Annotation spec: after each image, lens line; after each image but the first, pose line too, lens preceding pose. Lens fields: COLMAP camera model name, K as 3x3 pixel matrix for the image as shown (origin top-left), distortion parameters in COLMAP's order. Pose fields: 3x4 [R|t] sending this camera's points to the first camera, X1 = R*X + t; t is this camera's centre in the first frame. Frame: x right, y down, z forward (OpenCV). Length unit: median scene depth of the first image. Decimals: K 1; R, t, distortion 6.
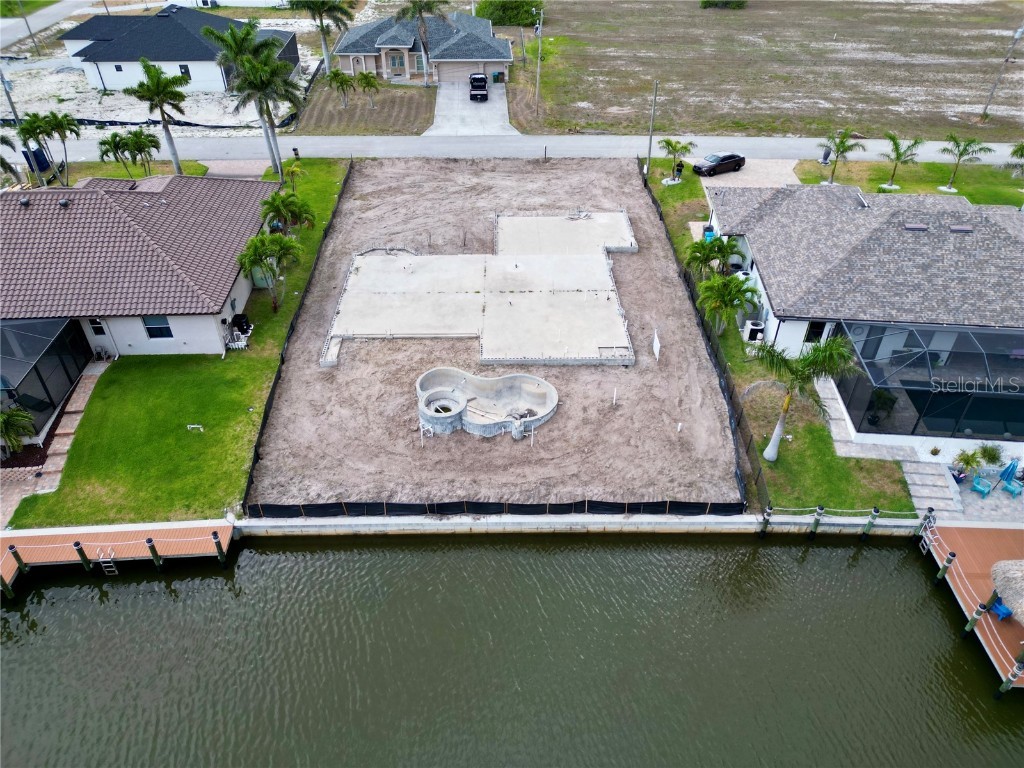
lens RADIAL K [[715.6, 0, 512.0], [0, 715.6, 384.0], [0, 0, 1]] dist [0.088473, -0.092027]
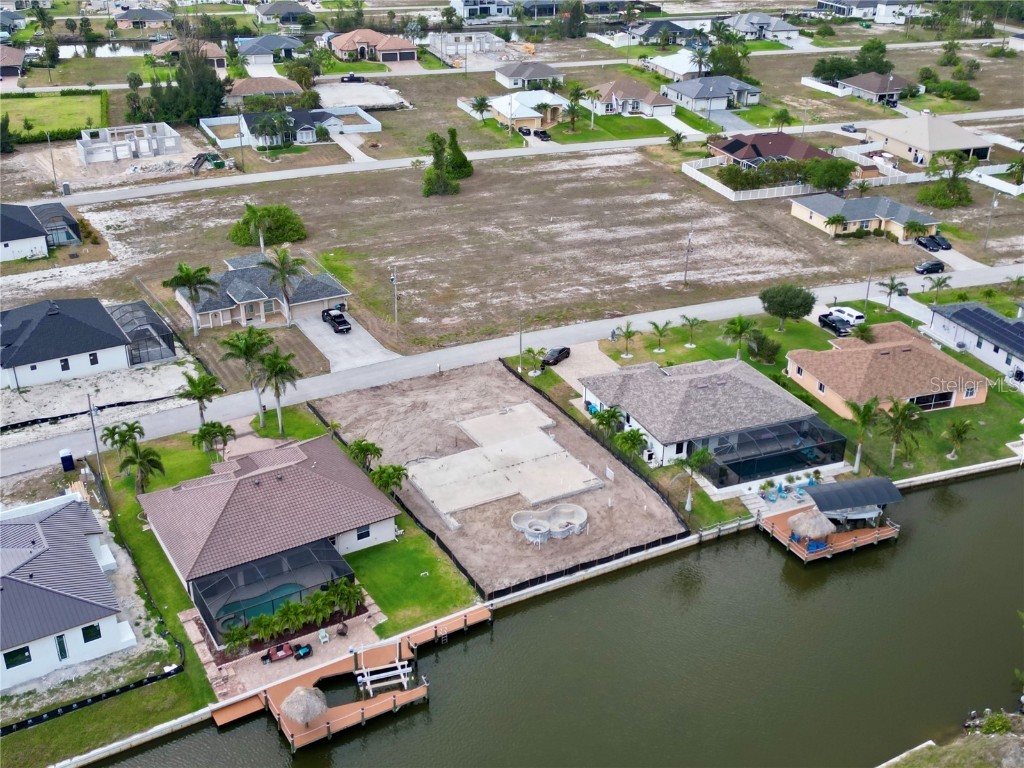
lens RADIAL K [[1096.6, 0, 512.0], [0, 1096.6, 384.0], [0, 0, 1]] dist [0.155021, -0.001434]
pose [[0.886656, -0.202409, 0.415779, -1.141647], [0.276892, 0.952501, -0.126780, 0.014704], [-0.370368, 0.227536, 0.900586, -1.495493]]
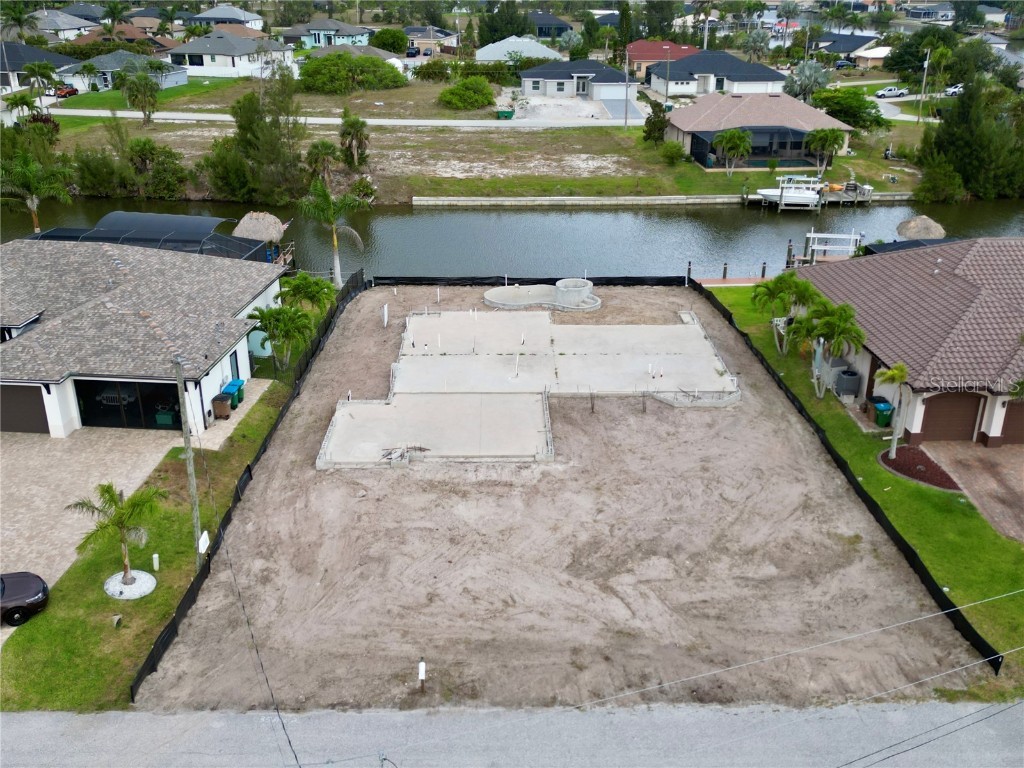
lens RADIAL K [[974.4, 0, 512.0], [0, 974.4, 384.0], [0, 0, 1]] dist [0.153223, -0.246006]
pose [[-0.999901, -0.014052, -0.000565, 0.013238], [-0.007481, 0.497434, 0.867470, -1.250042], [-0.011909, 0.867388, -0.497490, 1.793328]]
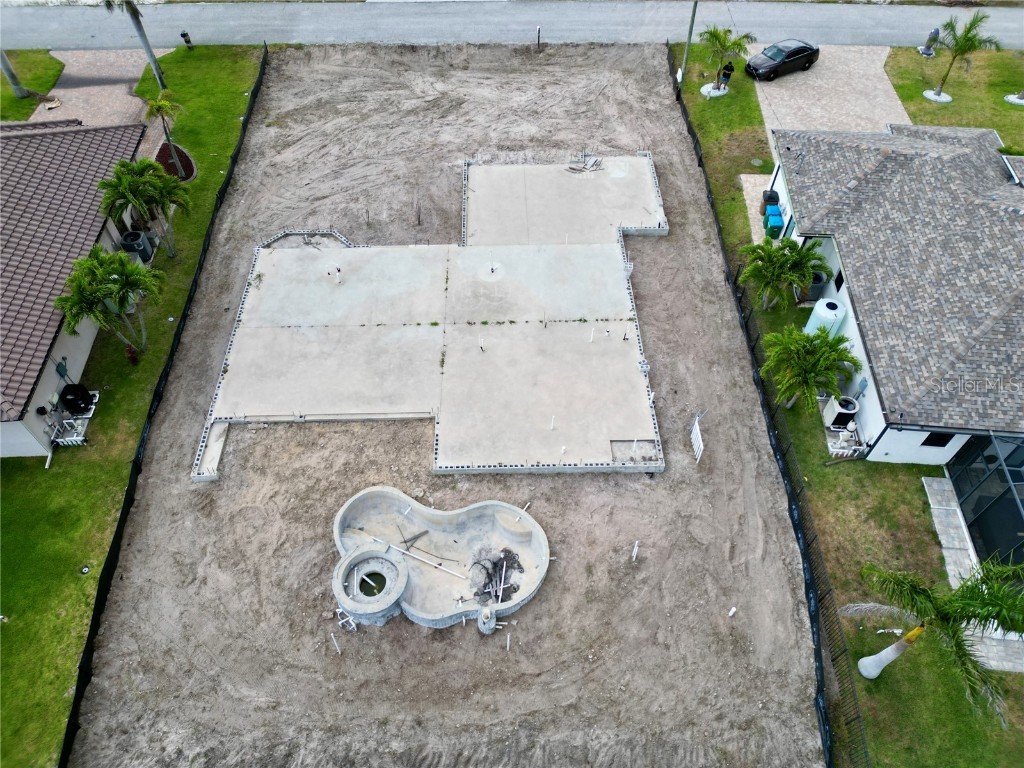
lens RADIAL K [[716.9, 0, 512.0], [0, 716.9, 384.0], [0, 0, 1]] dist [0.049398, -0.029079]
pose [[0.999985, -0.003052, 0.004492, 0.025224], [0.001846, 0.968932, 0.247319, -0.268733], [-0.005107, -0.247307, 0.968924, 0.360317]]
